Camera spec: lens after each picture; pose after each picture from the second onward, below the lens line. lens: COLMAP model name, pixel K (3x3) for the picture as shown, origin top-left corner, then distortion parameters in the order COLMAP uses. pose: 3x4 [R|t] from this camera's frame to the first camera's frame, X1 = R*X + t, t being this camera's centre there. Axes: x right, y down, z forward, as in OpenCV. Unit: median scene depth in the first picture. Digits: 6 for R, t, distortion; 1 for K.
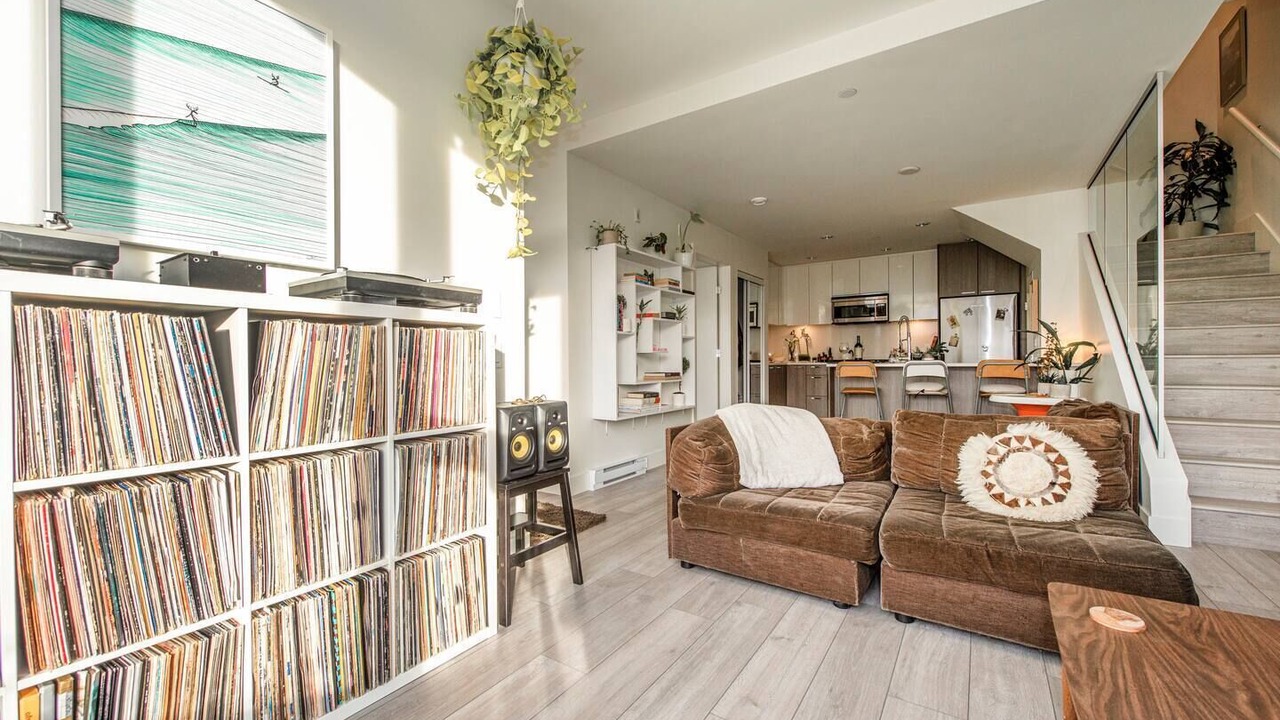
lens RADIAL K [[536.2, 0, 634.5], [0, 536.2, 365.3], [0, 0, 1]] dist [-0.003075, -0.000267]
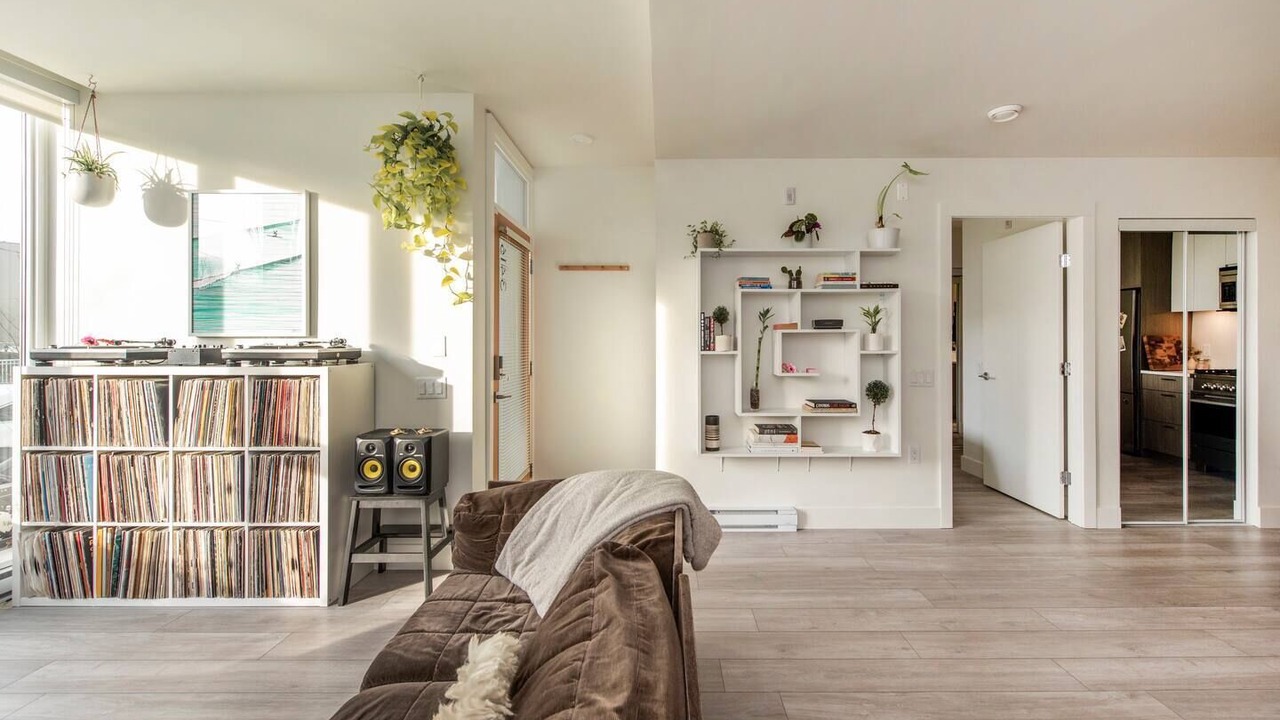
lens RADIAL K [[536.2, 0, 649.0], [0, 536.2, 338.9], [0, 0, 1]] dist [-0.003075, -0.000267]
pose [[0.534123, 0.000552, -0.845406, 0.649355], [-0.004838, 0.999985, -0.002404, -0.082512], [0.845393, 0.005374, 0.534118, 0.484072]]
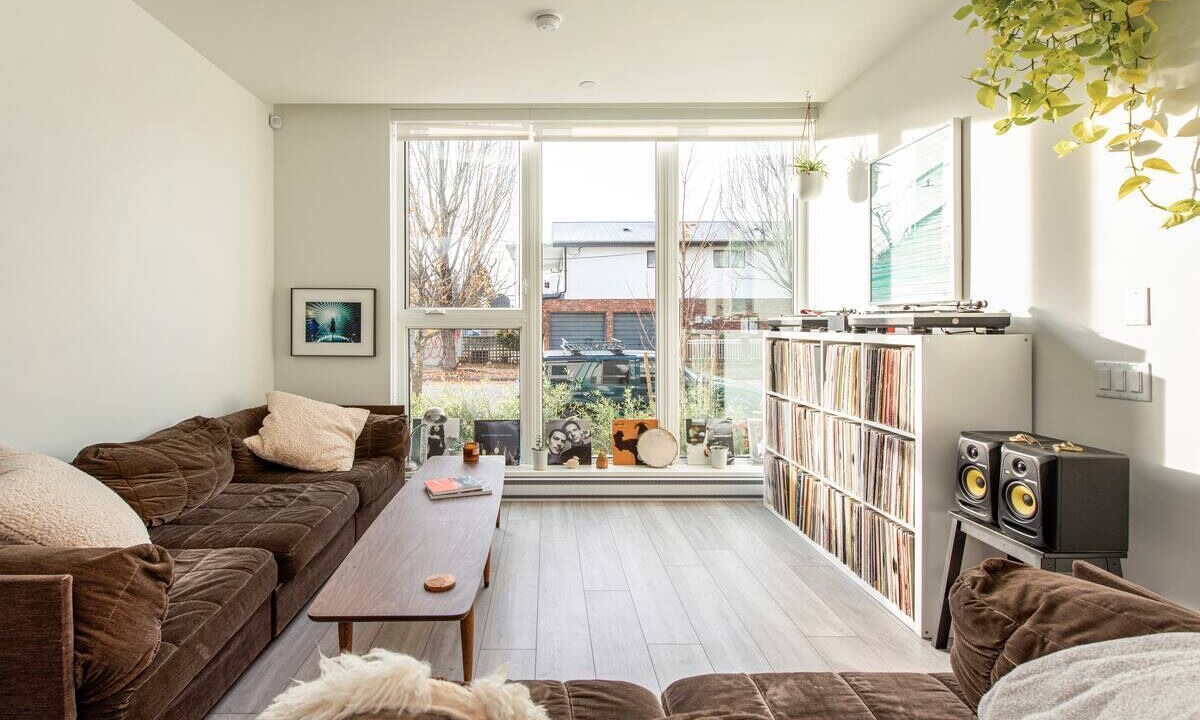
lens RADIAL K [[540.3, 0, 560.8], [0, 540.3, 328.3], [0, 0, 1]] dist [-0.000614, -0.000419]
pose [[-0.832146, 0.006933, -0.554513, 0.459632], [0.001159, 0.999941, 0.010763, -0.060039], [0.554555, 0.008314, -0.832106, 0.748255]]
